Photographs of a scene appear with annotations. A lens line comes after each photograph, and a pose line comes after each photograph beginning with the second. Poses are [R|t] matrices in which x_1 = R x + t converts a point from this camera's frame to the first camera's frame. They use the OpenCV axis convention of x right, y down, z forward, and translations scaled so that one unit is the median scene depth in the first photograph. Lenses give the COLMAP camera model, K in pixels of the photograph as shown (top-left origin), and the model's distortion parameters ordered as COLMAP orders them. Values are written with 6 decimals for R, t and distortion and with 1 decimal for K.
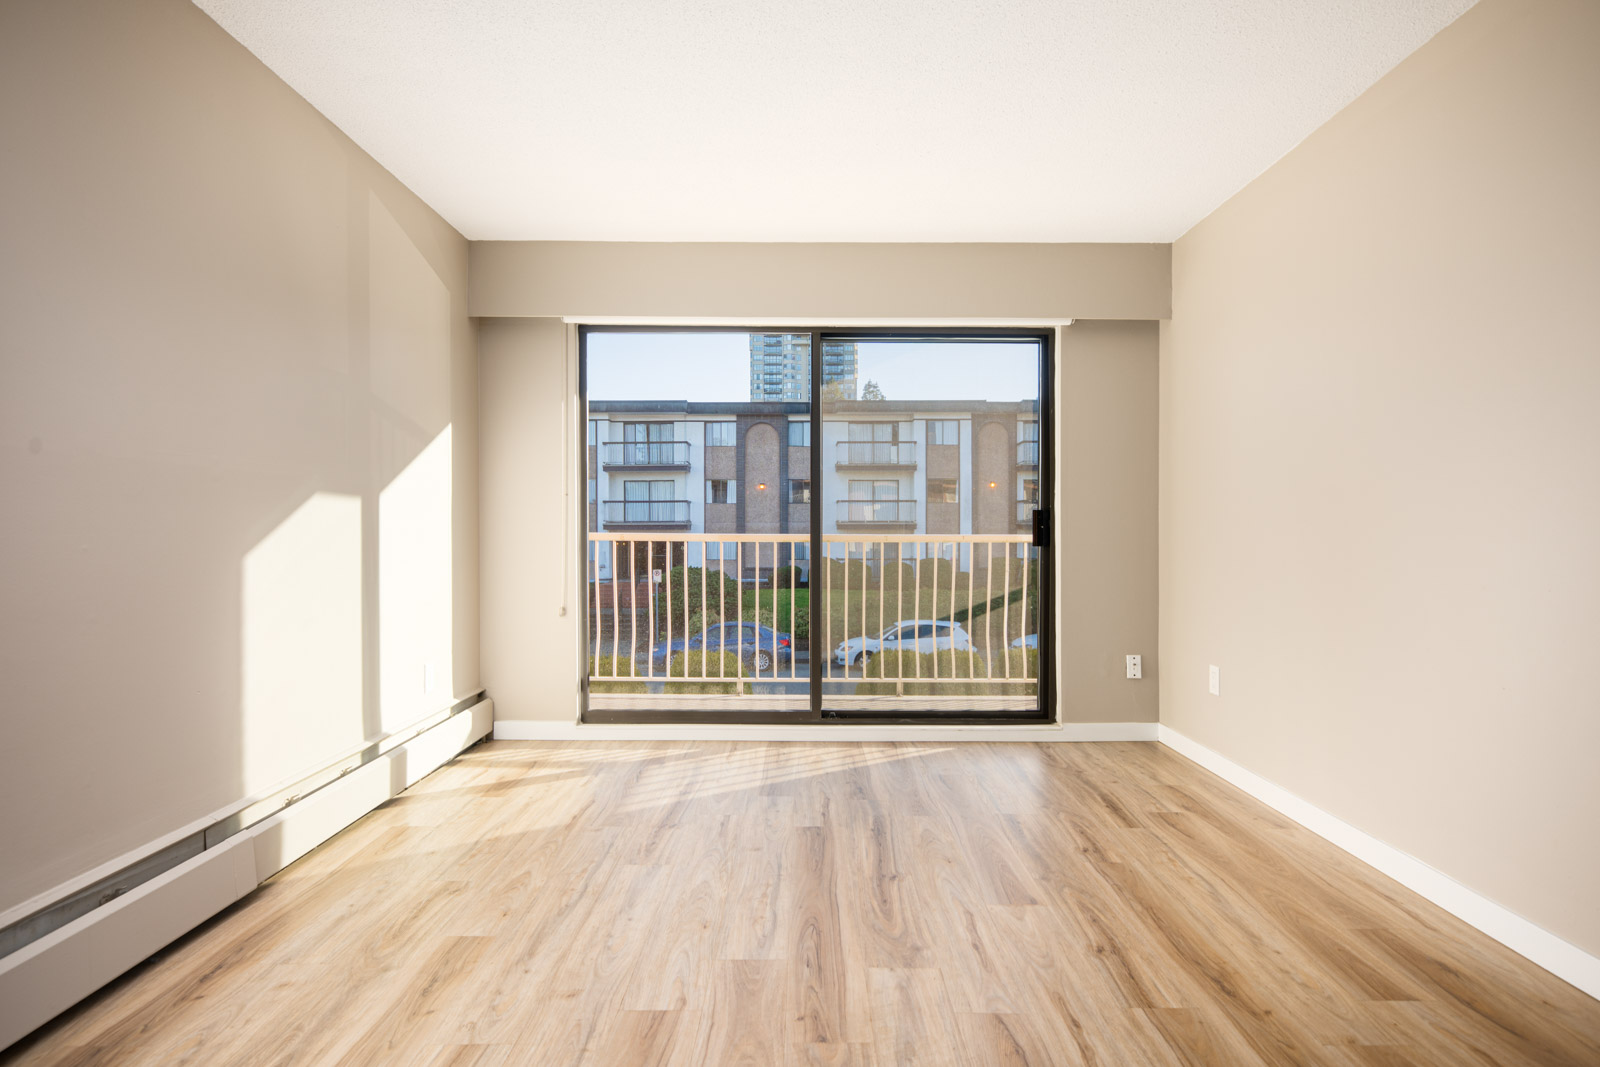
lens RADIAL K [[843.3, 0, 805.9], [0, 843.3, 530.1], [0, 0, 1]] dist [0.006659, -0.000721]
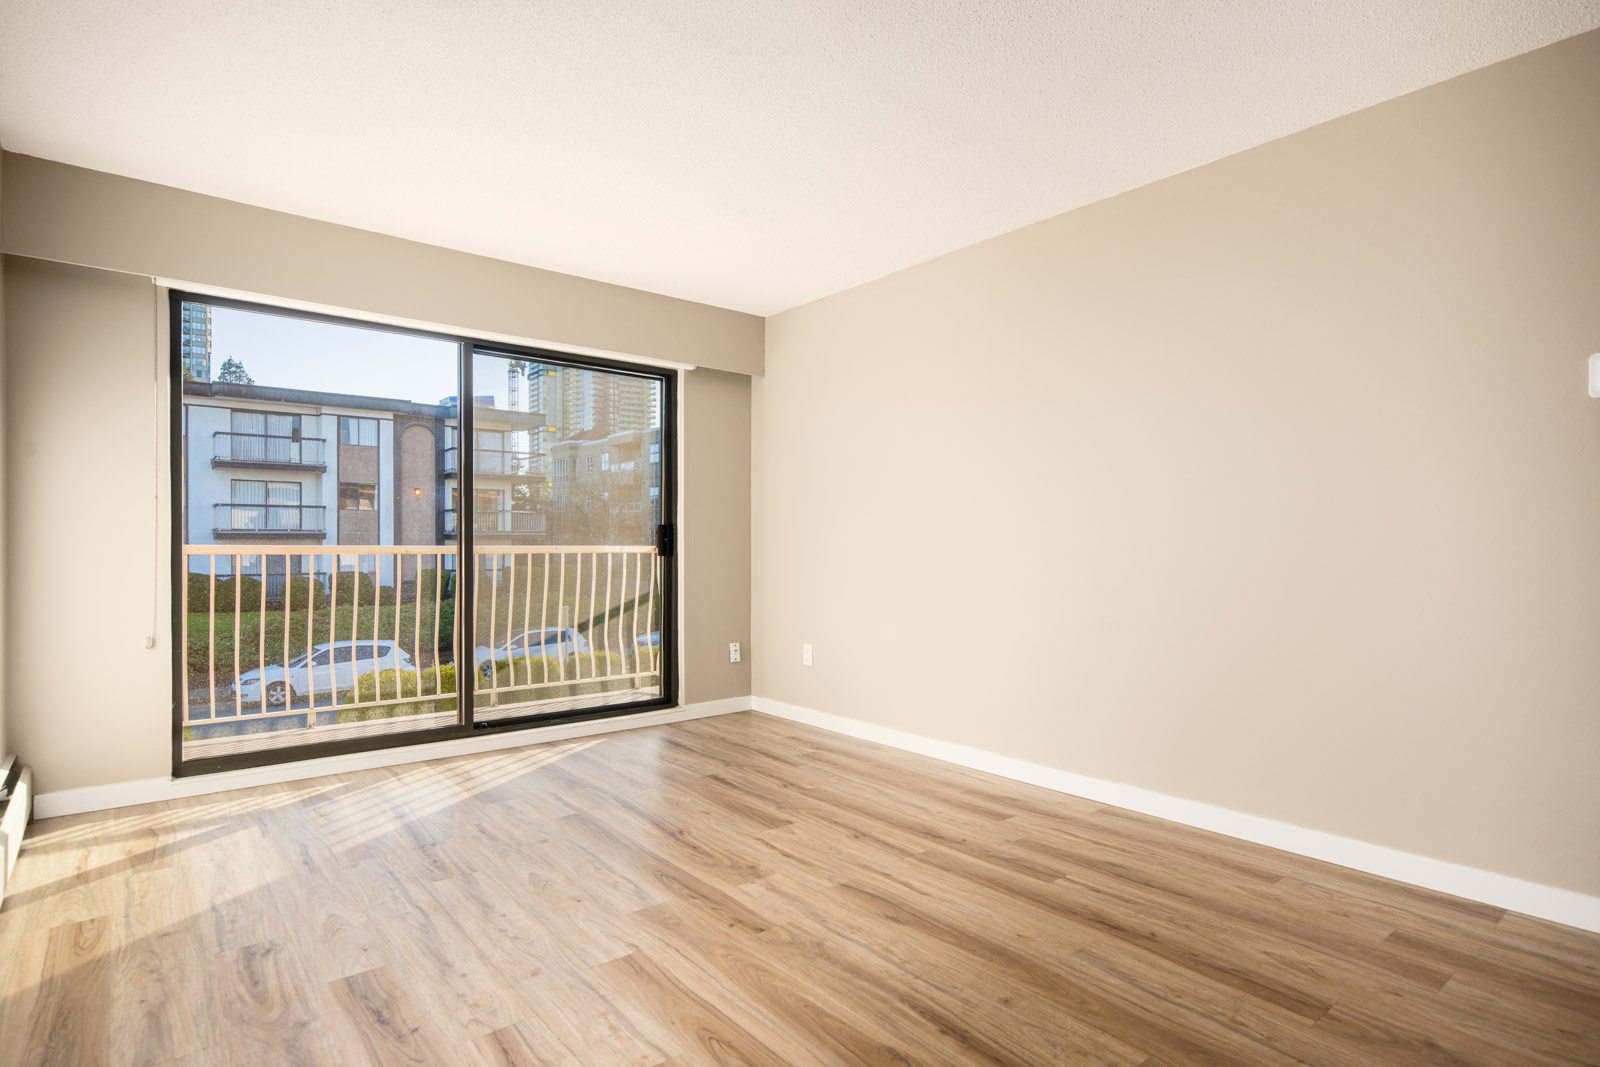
lens RADIAL K [[843.3, 0, 817.4], [0, 843.3, 540.8], [0, 0, 1]] dist [0.006659, -0.000721]
pose [[0.767491, 0.001622, 0.641058, -0.301996], [-0.001974, 0.999998, -0.000167, -0.001996], [-0.641057, -0.001137, 0.767492, -0.026856]]
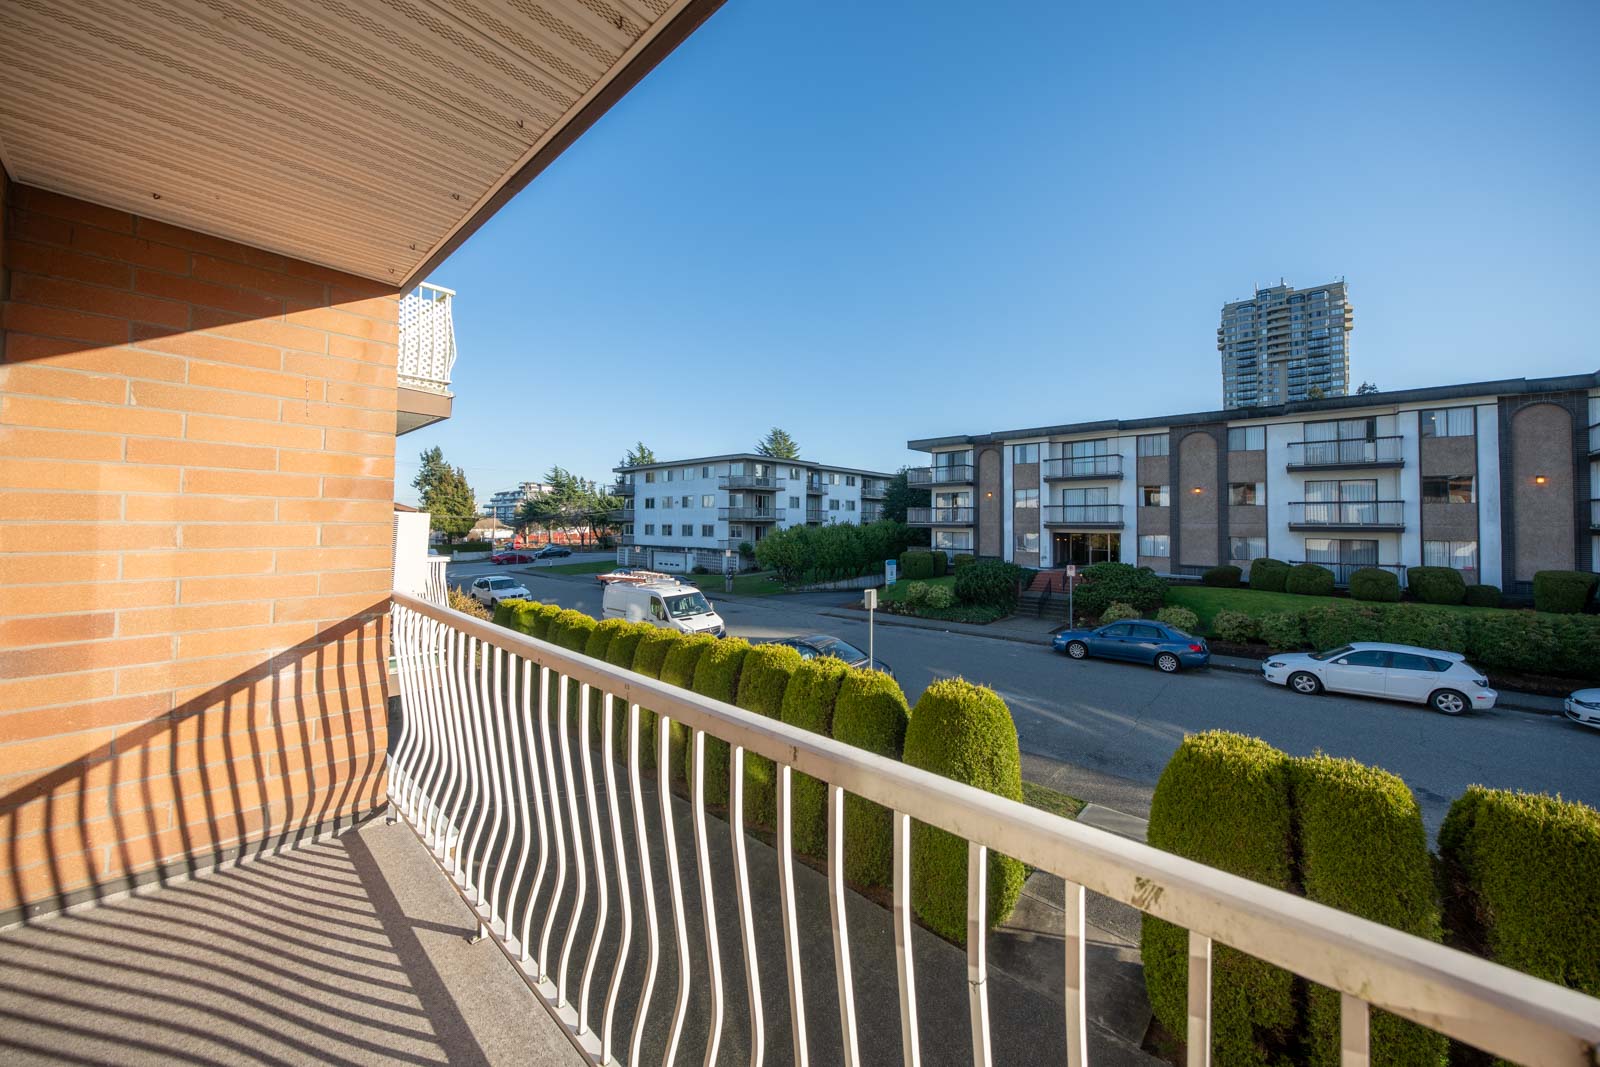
lens RADIAL K [[540.1, 0, 808.2], [0, 540.1, 513.0], [0, 0, 1]] dist [-0.013571, 0.001087]
pose [[0.734266, -0.002330, -0.678858, 0.370363], [-0.007783, 0.999900, -0.011850, -0.078818], [0.678818, 0.013984, 0.734174, 1.125492]]
